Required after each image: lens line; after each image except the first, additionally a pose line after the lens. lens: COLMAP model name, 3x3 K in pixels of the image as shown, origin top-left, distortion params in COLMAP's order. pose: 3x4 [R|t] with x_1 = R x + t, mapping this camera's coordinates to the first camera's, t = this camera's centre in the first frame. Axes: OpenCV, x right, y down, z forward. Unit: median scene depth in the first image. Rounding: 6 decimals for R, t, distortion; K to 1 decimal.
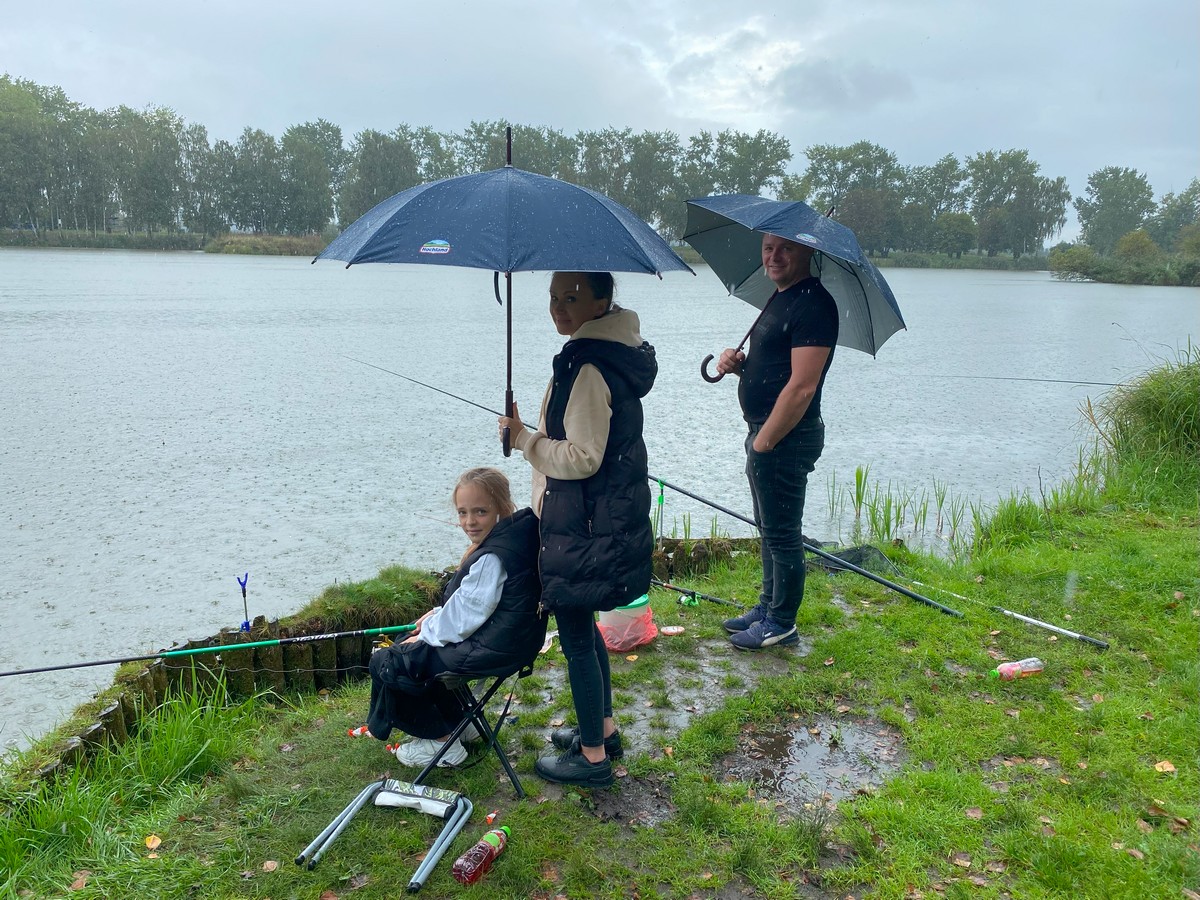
lens RADIAL K [[944.8, 0, 587.8], [0, 944.8, 453.8], [0, 0, 1]] dist [0.032711, -0.002022]
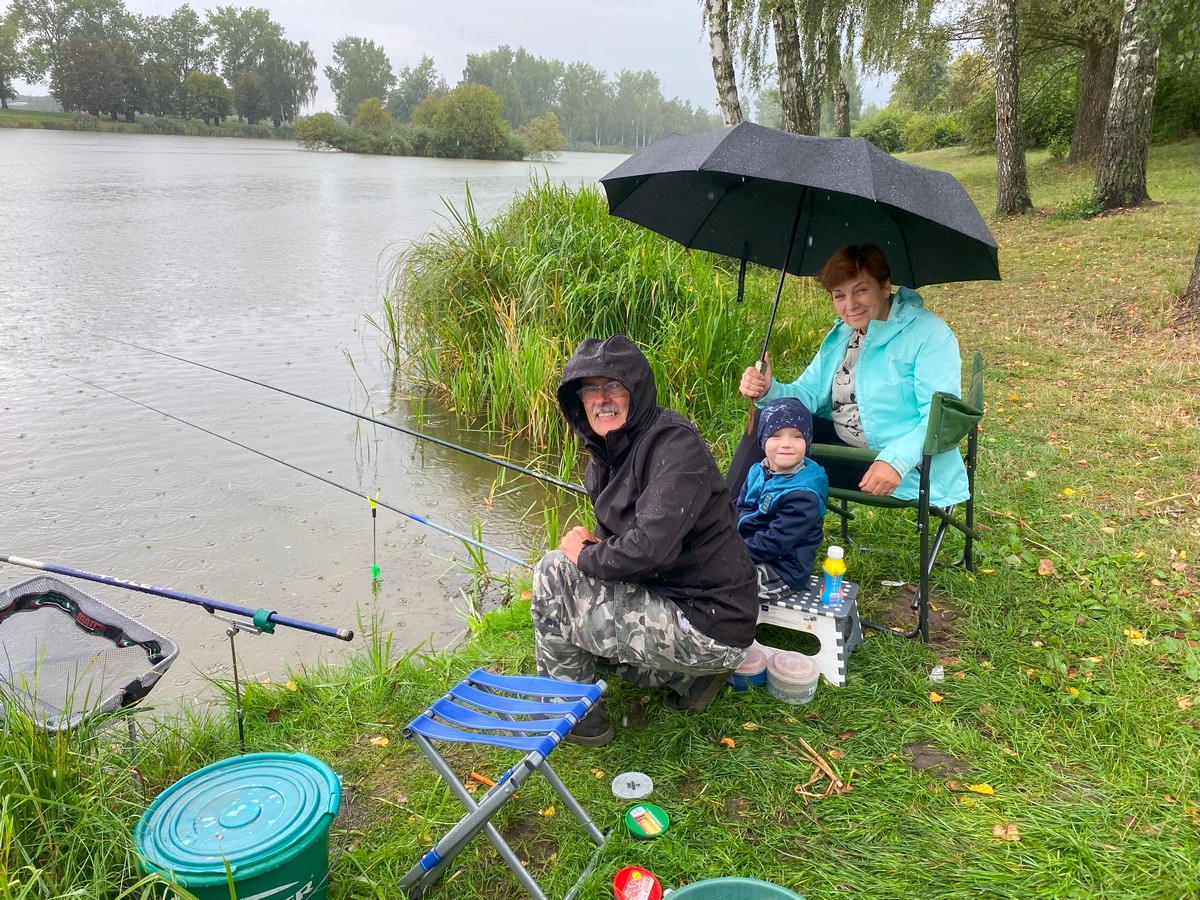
lens RADIAL K [[944.8, 0, 591.4], [0, 944.8, 447.2], [0, 0, 1]] dist [0.032711, -0.002022]
pose [[0.761542, -0.196333, 0.617663, 0.030489], [0.120000, 0.979249, 0.163315, -0.005871], [-0.636910, -0.050252, 0.769299, 0.034943]]
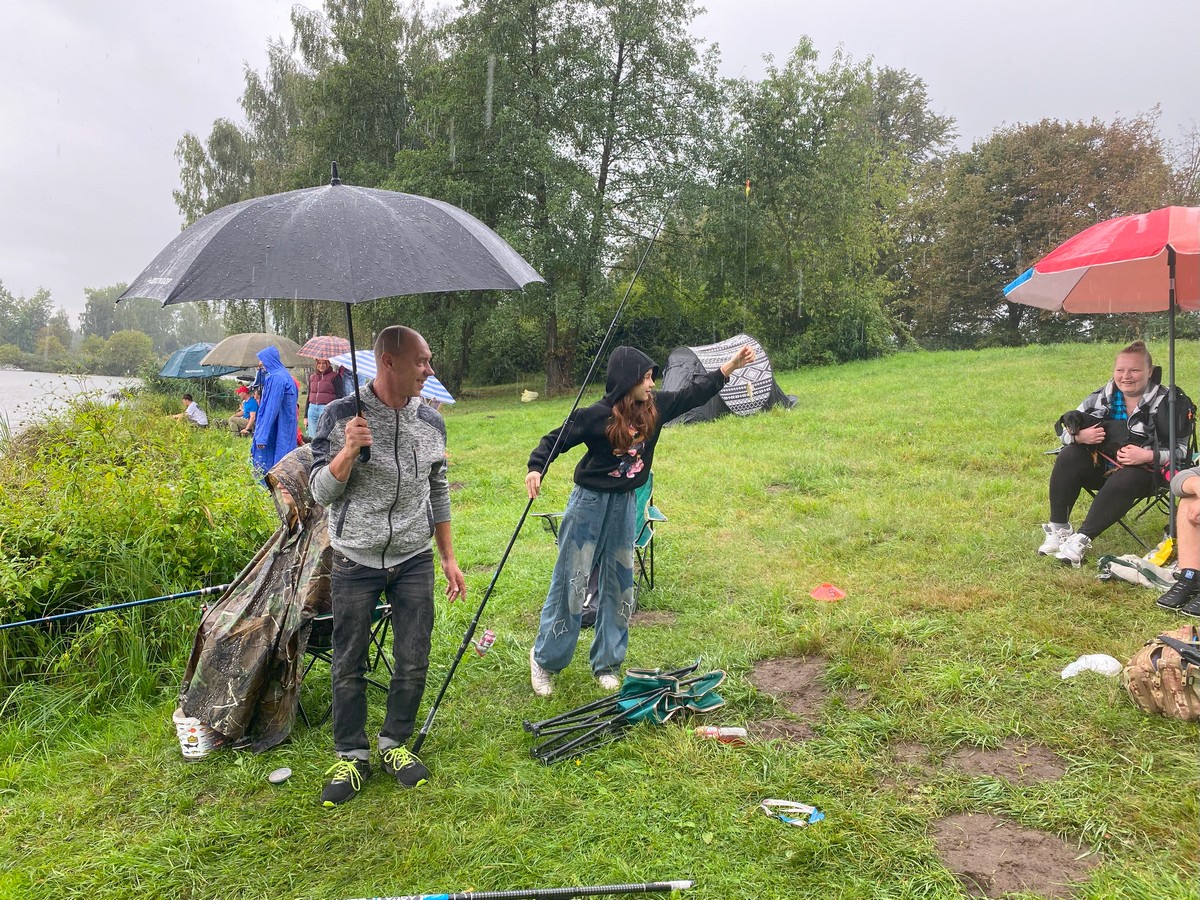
lens RADIAL K [[944.8, 0, 602.5], [0, 944.8, 445.7], [0, 0, 1]] dist [0.032711, -0.002022]
pose [[0.452308, -0.053786, 0.890238, -0.144764], [0.143441, 0.989572, -0.013092, 0.028963], [-0.880251, 0.133618, 0.455307, -0.156642]]
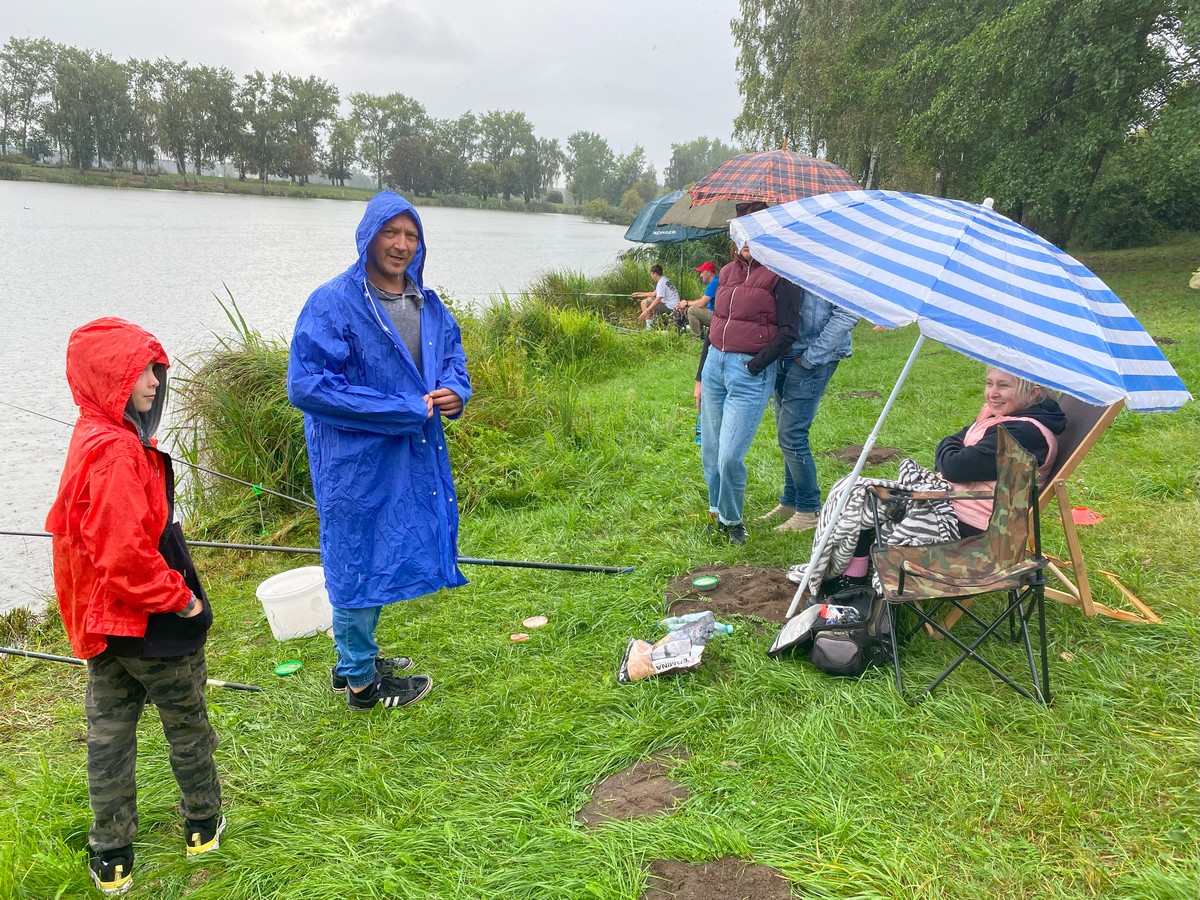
lens RADIAL K [[944.8, 0, 608.7], [0, 944.8, 454.8], [0, 0, 1]] dist [0.032711, -0.002022]
pose [[0.857927, -0.104546, 0.503022, -0.114588], [0.070367, 0.993762, 0.086525, 0.023583], [-0.508930, -0.038836, 0.859931, -0.132720]]
